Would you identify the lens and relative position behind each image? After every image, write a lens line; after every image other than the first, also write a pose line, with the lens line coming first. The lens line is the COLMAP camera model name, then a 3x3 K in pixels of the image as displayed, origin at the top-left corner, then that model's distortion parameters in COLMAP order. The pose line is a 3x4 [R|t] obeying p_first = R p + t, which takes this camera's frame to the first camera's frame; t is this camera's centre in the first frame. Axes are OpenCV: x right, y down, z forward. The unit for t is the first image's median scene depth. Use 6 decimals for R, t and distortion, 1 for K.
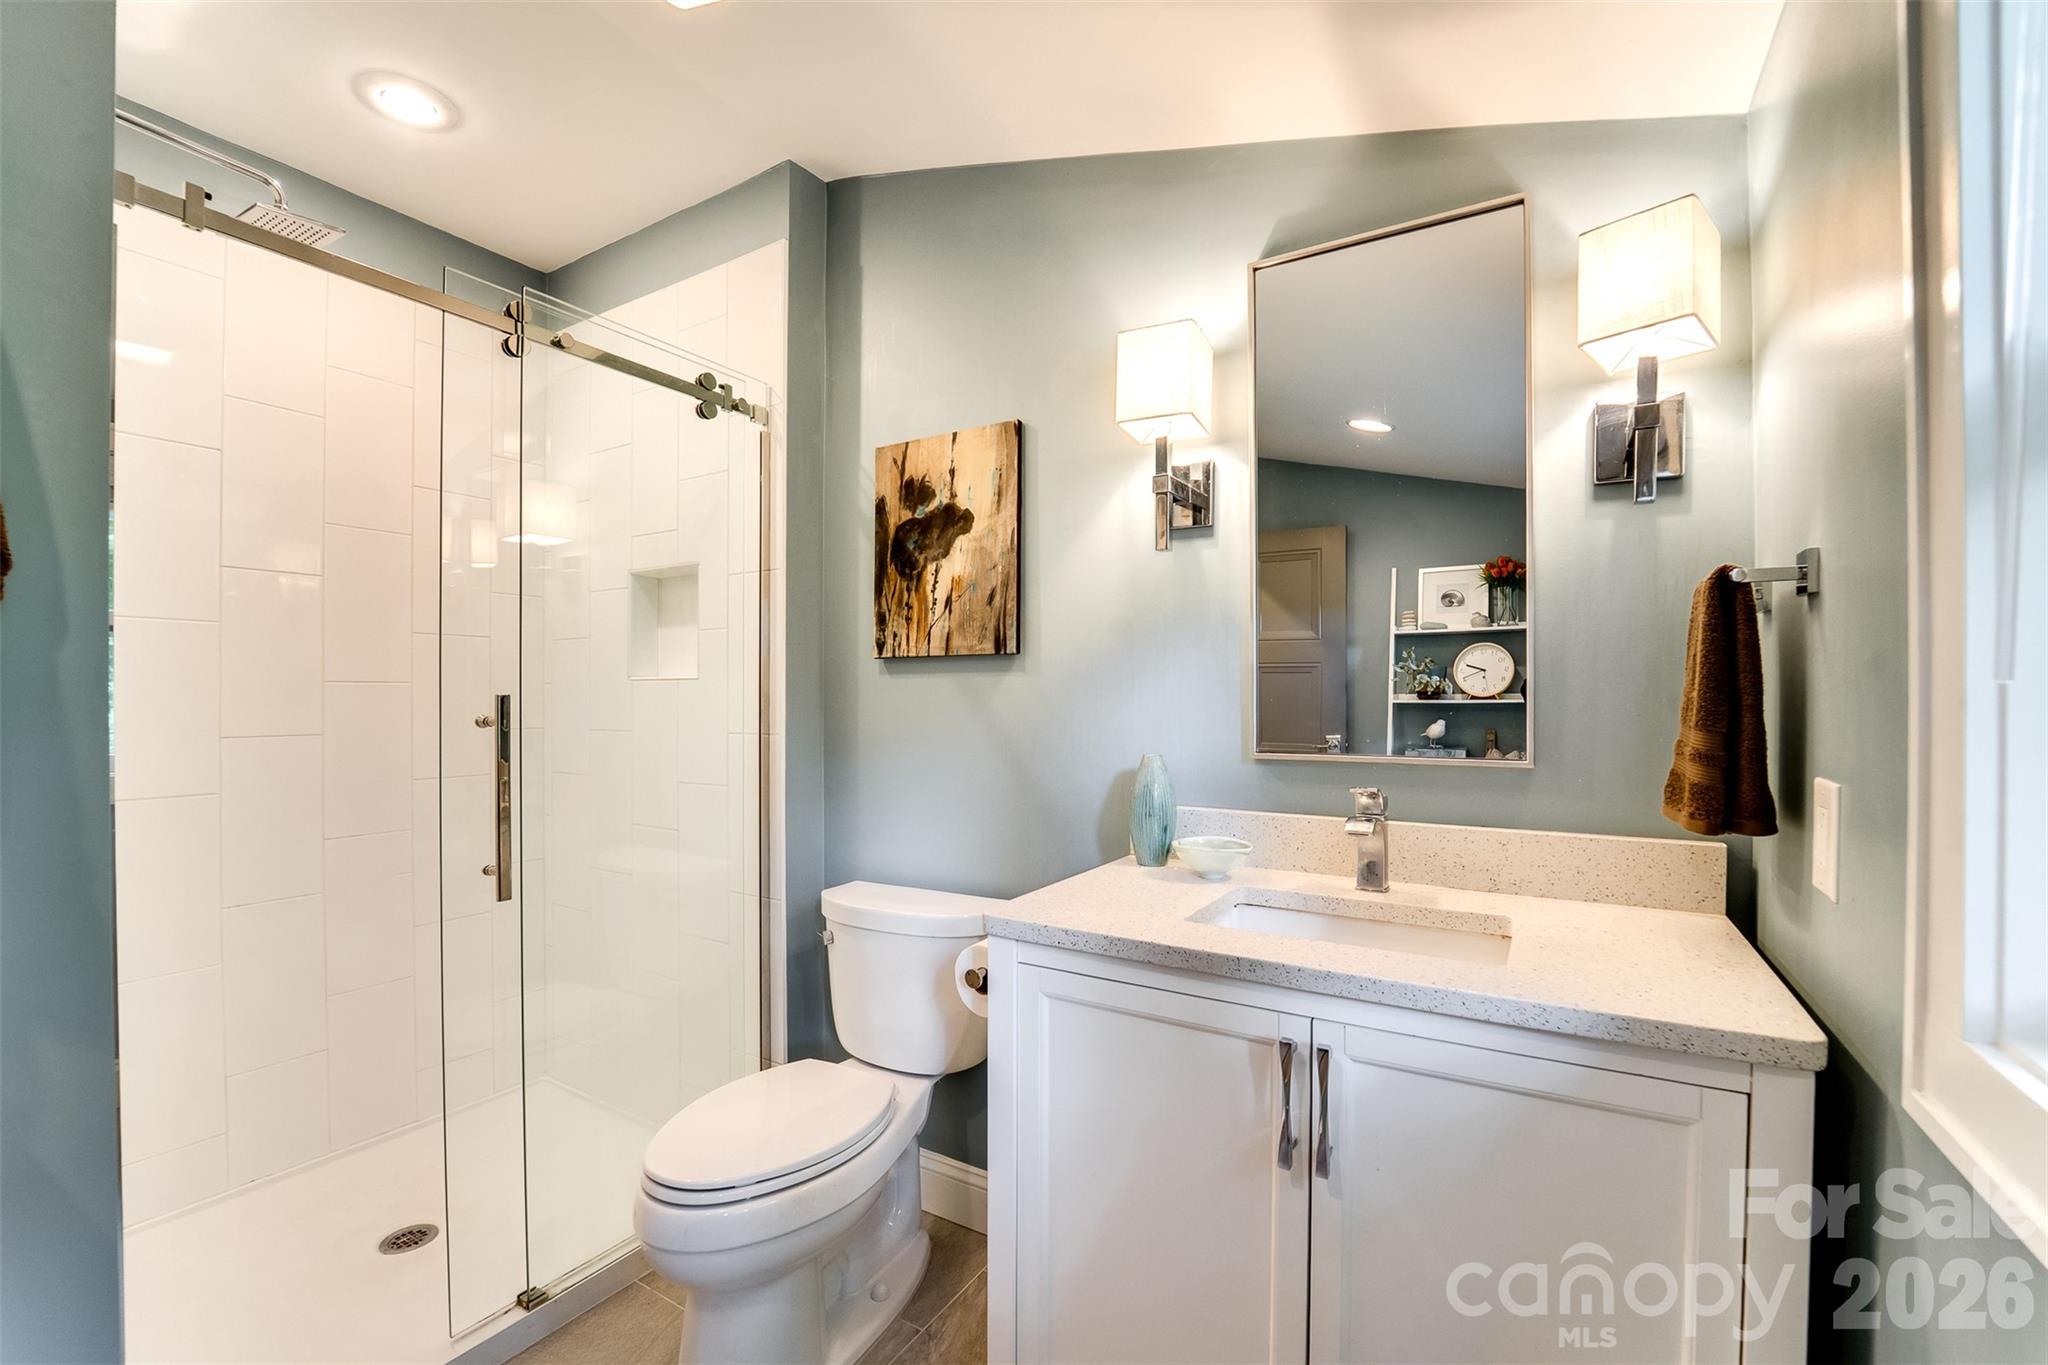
lens RADIAL K [[863.7, 0, 1029.2], [0, 863.7, 692.8], [0, 0, 1]] dist [0.000512, 0.000040]
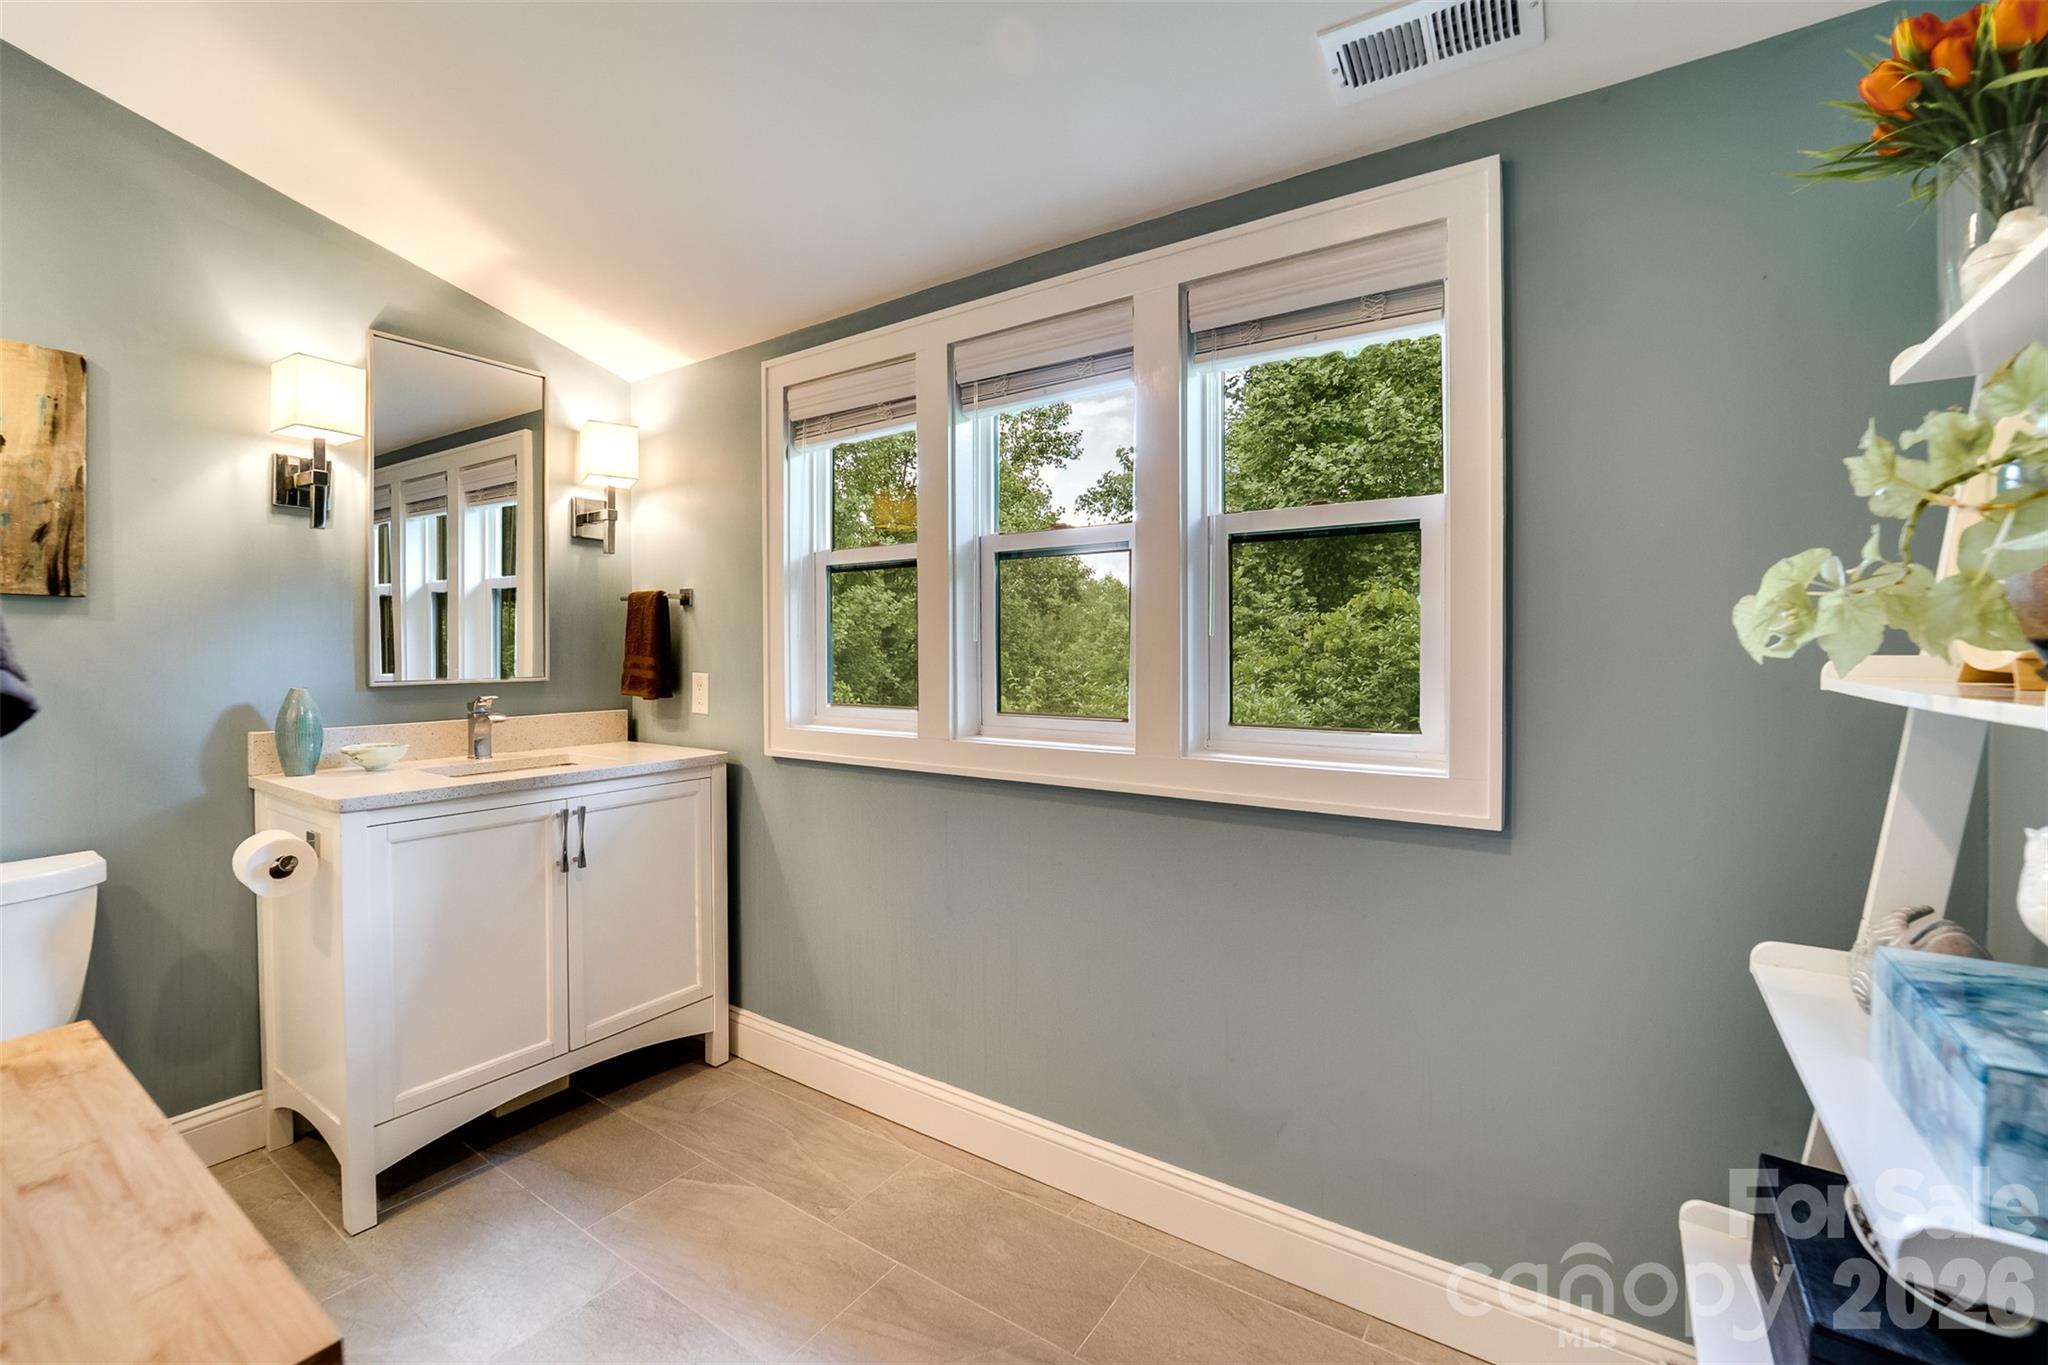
lens RADIAL K [[863.7, 0, 1029.0], [0, 863.7, 664.7], [0, 0, 1]] dist [0.000512, 0.000040]
pose [[0.055568, -0.018553, 0.998283, -0.918788], [-0.001168, 0.999825, 0.018646, 0.011531], [-0.998454, -0.002202, 0.055537, -0.110779]]
